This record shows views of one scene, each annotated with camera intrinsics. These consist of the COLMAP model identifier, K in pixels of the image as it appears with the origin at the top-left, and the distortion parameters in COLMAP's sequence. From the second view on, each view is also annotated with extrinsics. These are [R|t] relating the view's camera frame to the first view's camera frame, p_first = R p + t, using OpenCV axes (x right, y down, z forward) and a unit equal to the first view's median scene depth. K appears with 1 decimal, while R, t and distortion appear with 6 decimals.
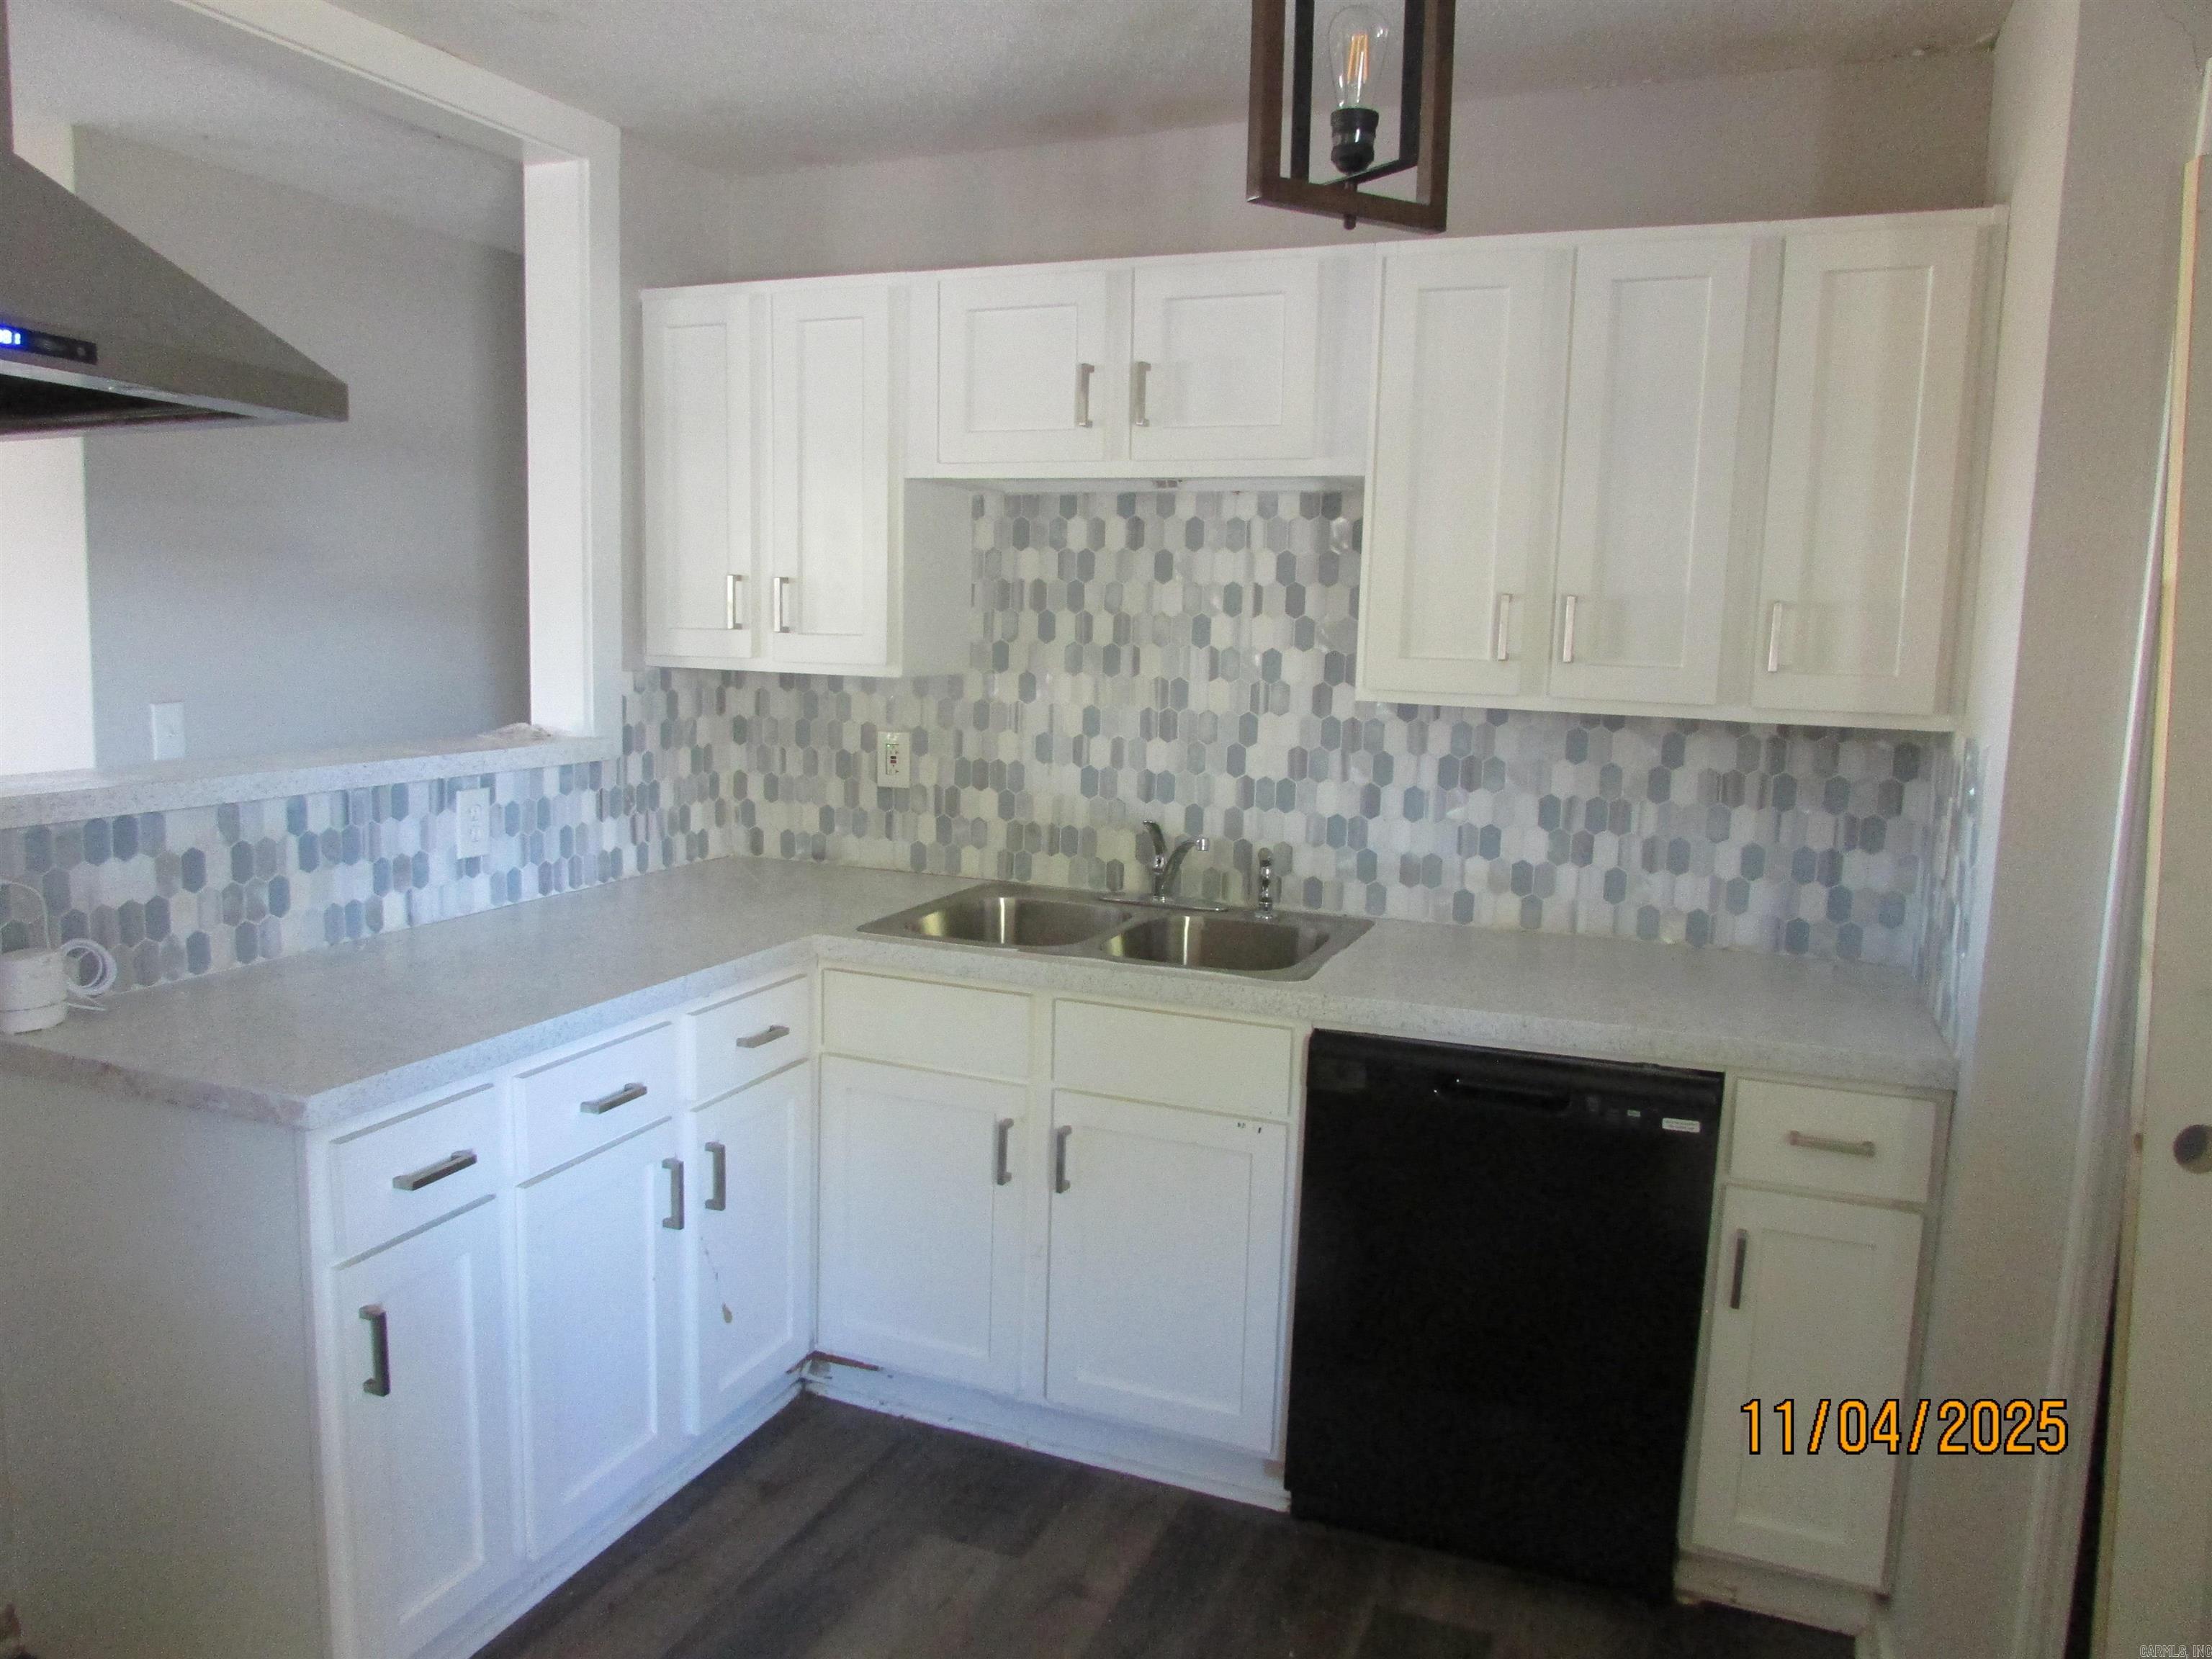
lens RADIAL K [[1578.8, 0, 1106.0], [0, 1578.8, 829.5], [0, 0, 1]] dist [-0.029364, 0.002753]
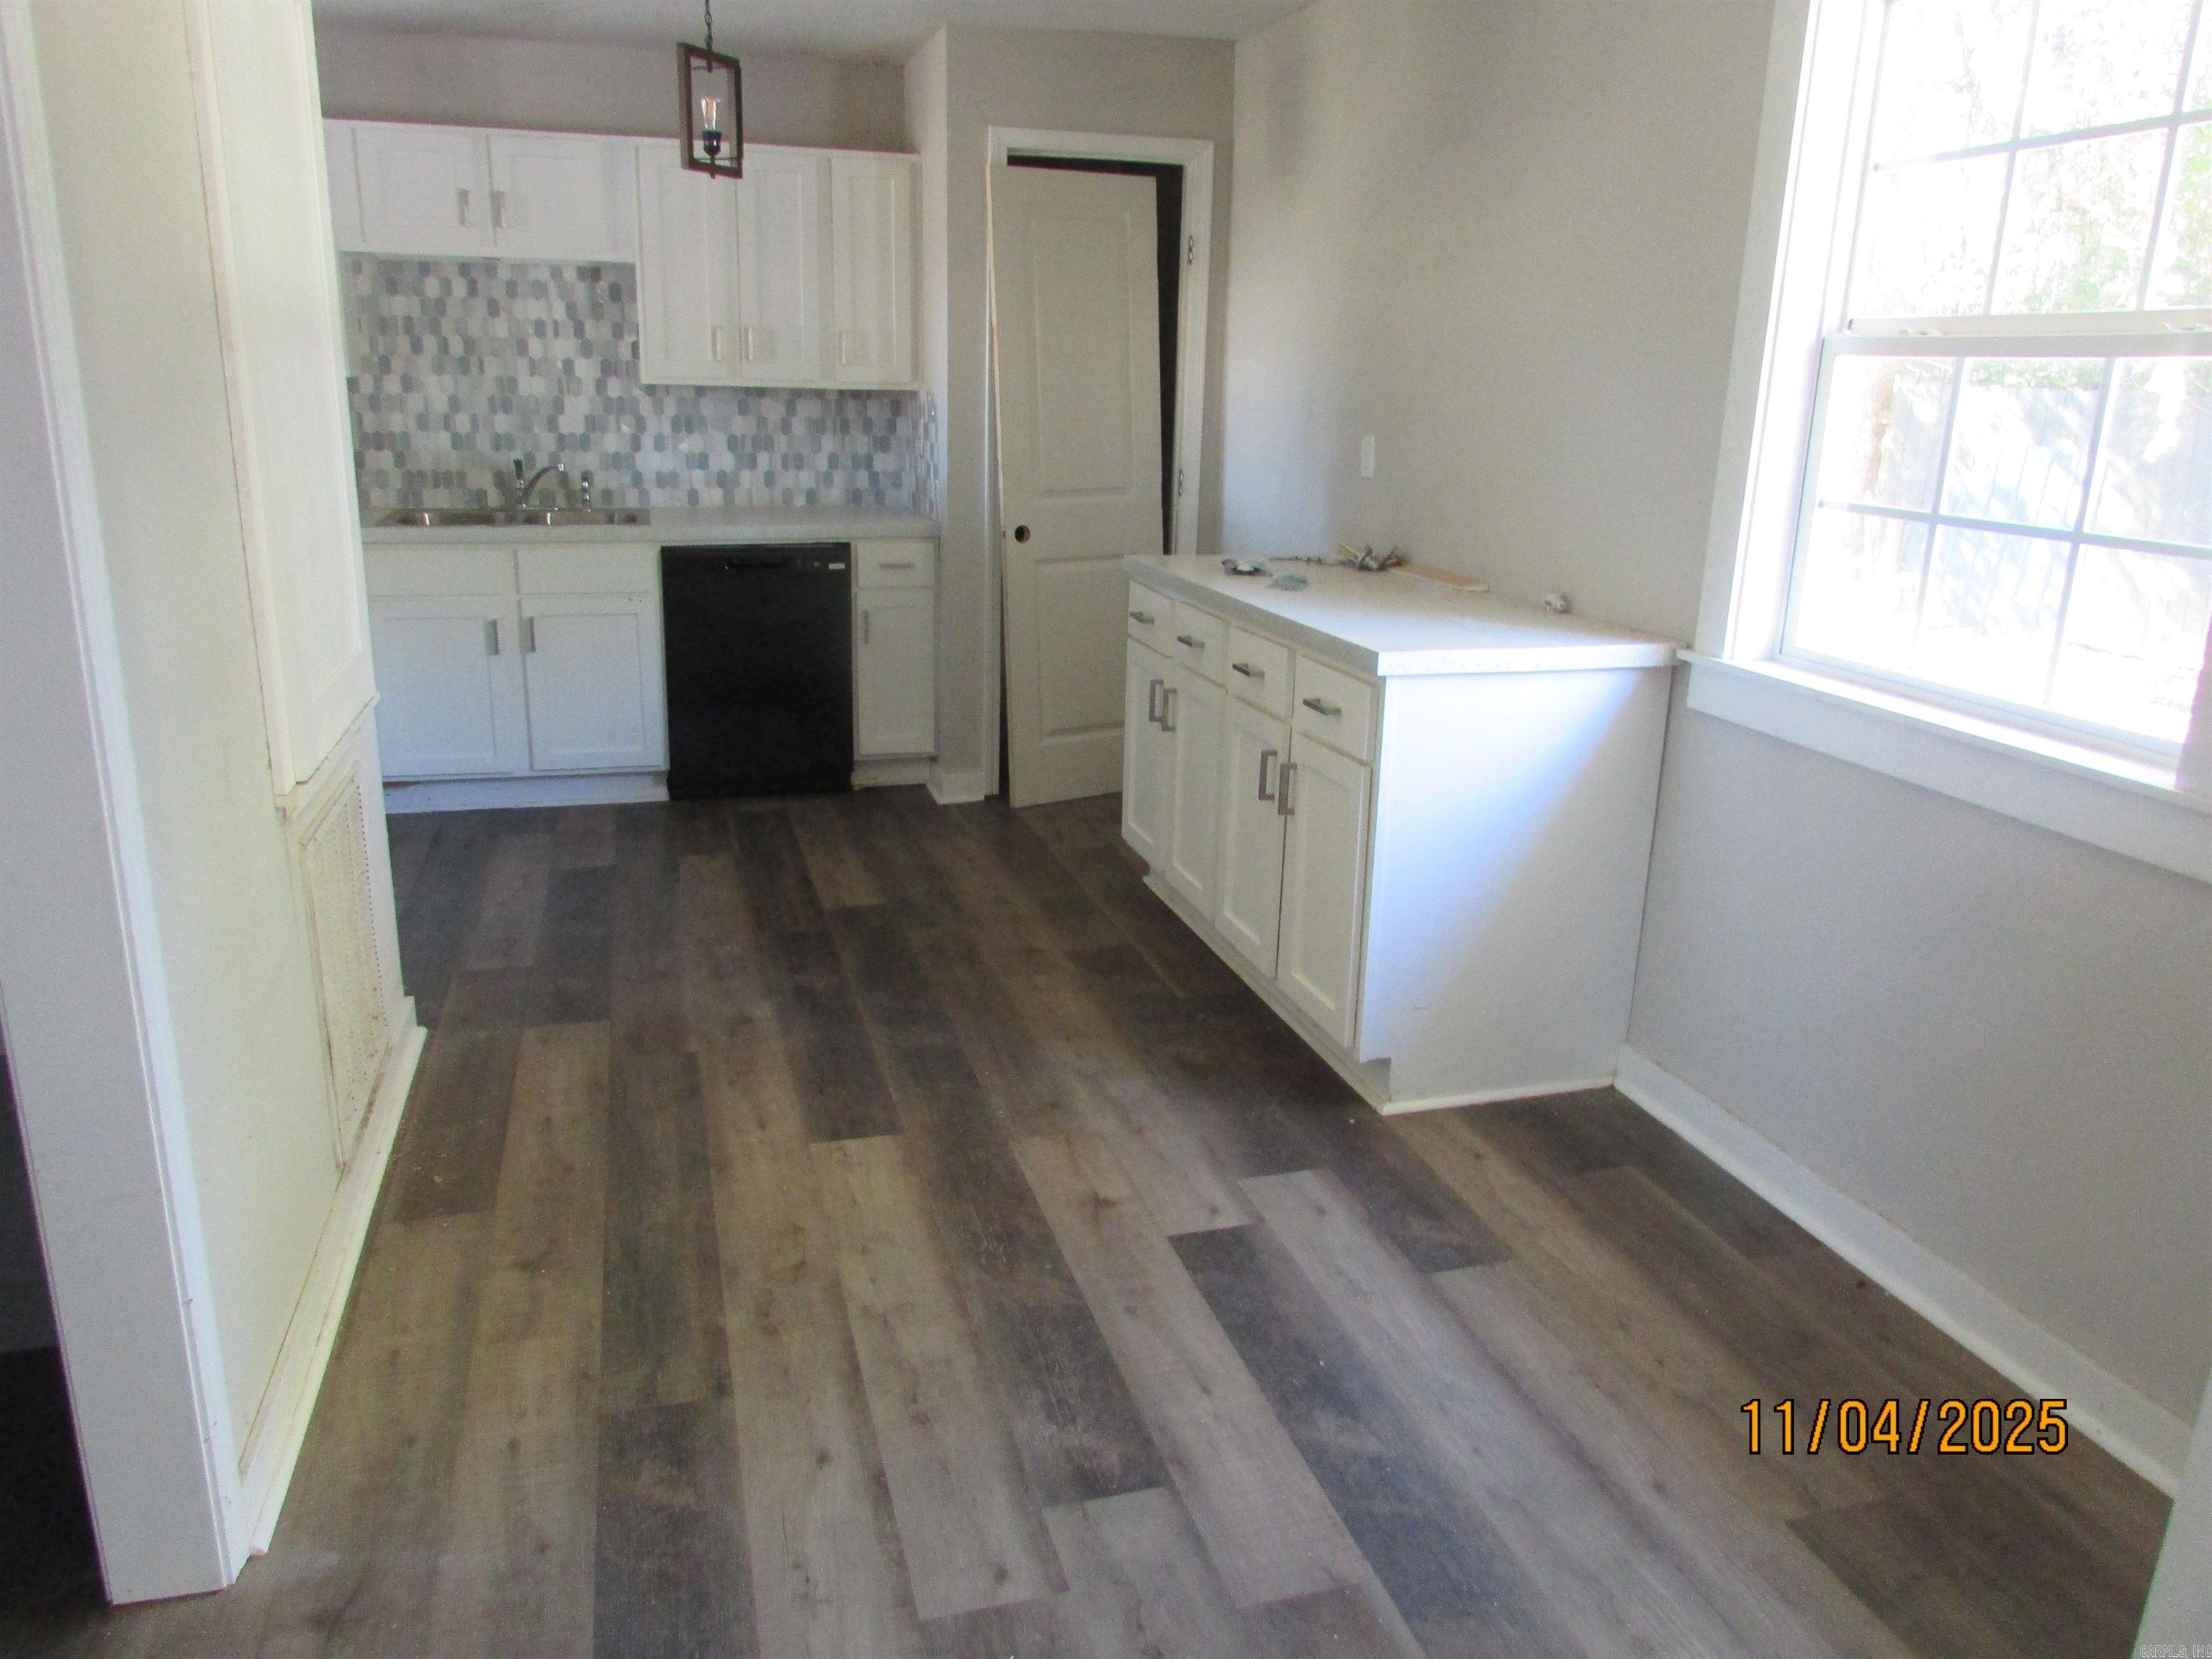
lens RADIAL K [[1578.8, 0, 1106.0], [0, 1578.8, 829.5], [0, 0, 1]] dist [-0.029364, 0.002753]
pose [[0.783520, -0.179069, 0.595005, -0.575977], [0.078463, 0.978422, 0.191138, 0.116453], [-0.616393, -0.103075, 0.780663, -0.814781]]
